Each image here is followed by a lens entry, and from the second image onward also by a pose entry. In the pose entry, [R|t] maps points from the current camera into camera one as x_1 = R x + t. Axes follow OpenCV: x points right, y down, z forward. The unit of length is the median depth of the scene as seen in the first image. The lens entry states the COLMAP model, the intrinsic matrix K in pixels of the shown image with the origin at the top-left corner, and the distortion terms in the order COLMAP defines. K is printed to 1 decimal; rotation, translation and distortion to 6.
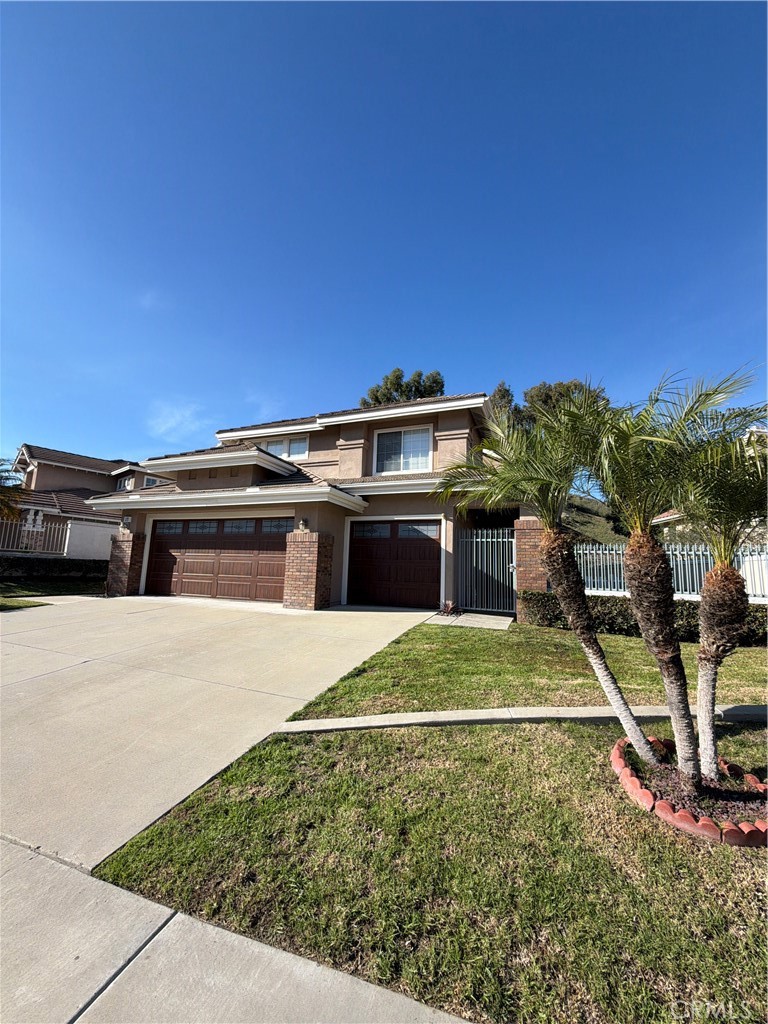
lens RADIAL K [[408.3, 0, 382.5], [0, 408.3, 516.5], [0, 0, 1]] dist [-0.000476, -0.000071]
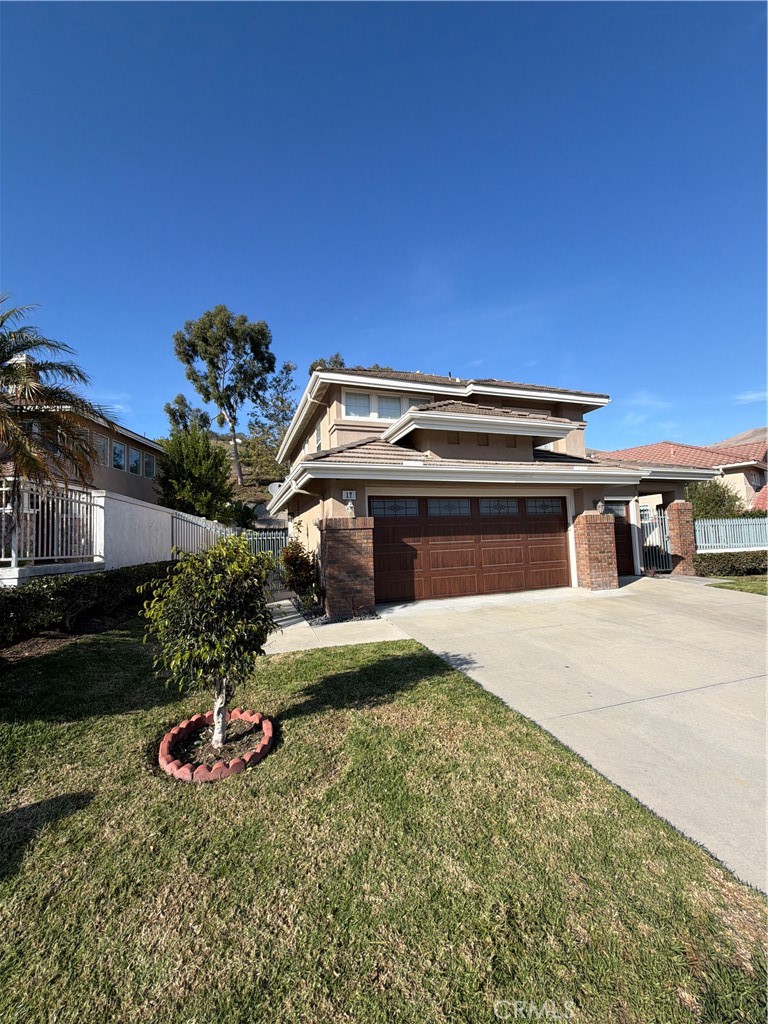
lens RADIAL K [[408.3, 0, 382.5], [0, 408.3, 516.5], [0, 0, 1]] dist [-0.000476, -0.000071]
pose [[0.751031, -0.022427, 0.659886, -1.096381], [-0.032574, 0.996947, 0.070955, -0.007413], [-0.659463, -0.074785, 0.748008, 0.524349]]
